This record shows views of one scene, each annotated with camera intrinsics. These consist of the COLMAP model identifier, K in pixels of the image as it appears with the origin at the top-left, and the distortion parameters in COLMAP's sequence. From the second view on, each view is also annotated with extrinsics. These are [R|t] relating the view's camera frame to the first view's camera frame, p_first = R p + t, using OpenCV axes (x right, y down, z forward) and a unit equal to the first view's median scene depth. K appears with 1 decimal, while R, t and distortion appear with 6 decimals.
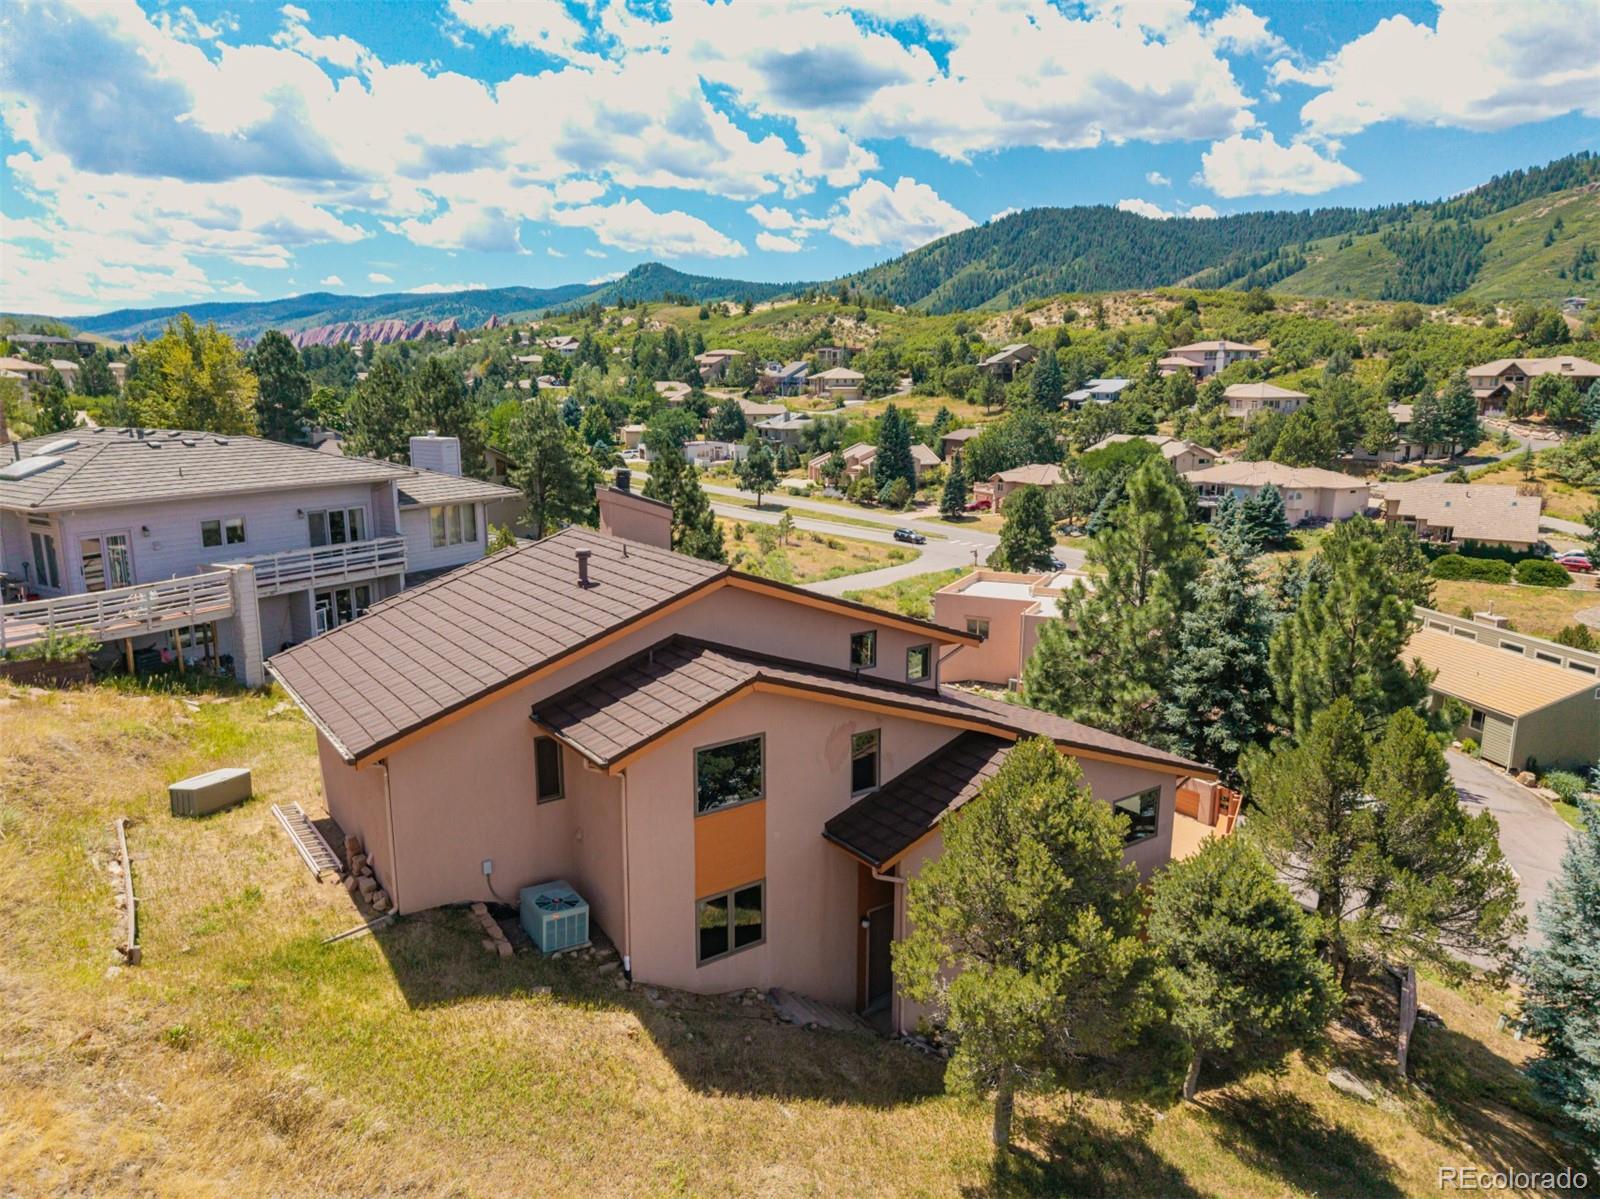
lens RADIAL K [[1129.7, 0, 800.0], [0, 1129.7, 599.5], [0, 0, 1]] dist [0.003696, 0.002589]
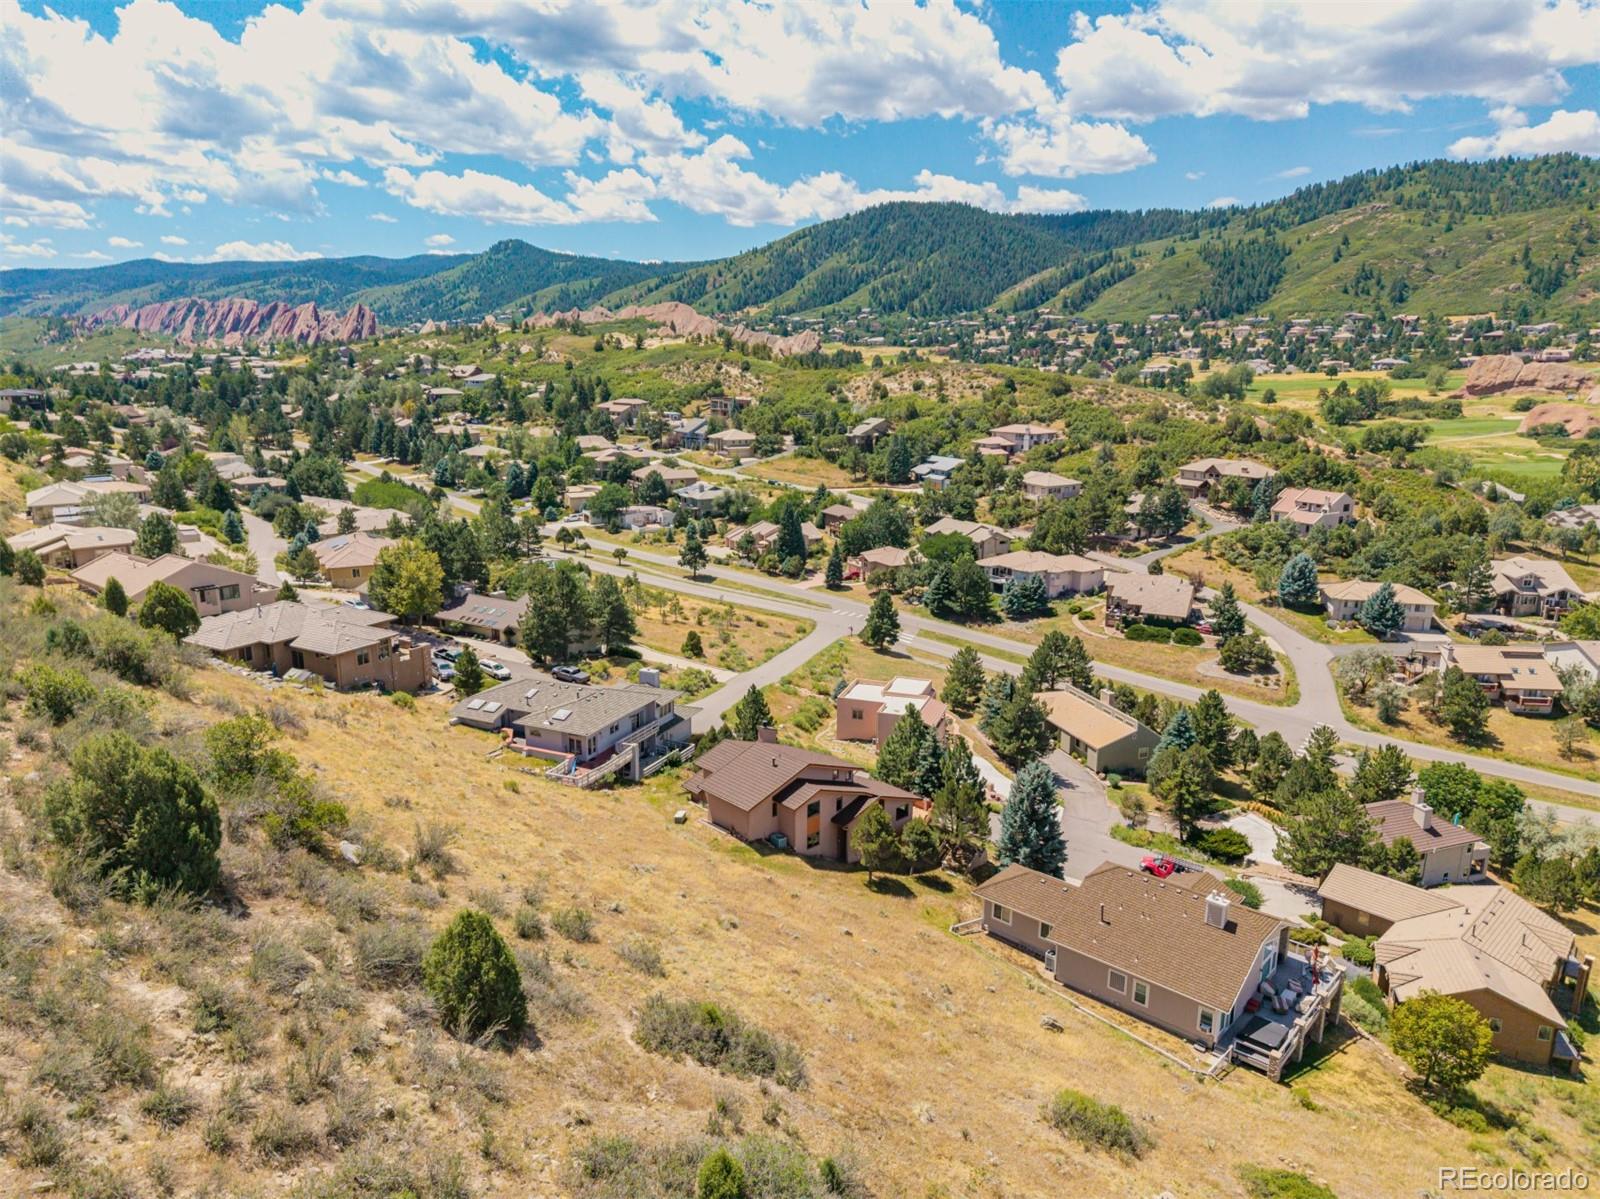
lens RADIAL K [[1072.6, 0, 800.0], [0, 1072.6, 599.5], [0, 0, 1]] dist [0.064737, -0.082053]
pose [[0.993414, -0.027235, 0.111298, -0.041934], [0.025380, 0.999515, 0.018051, -0.057249], [-0.111736, -0.015107, 0.993623, -0.245680]]
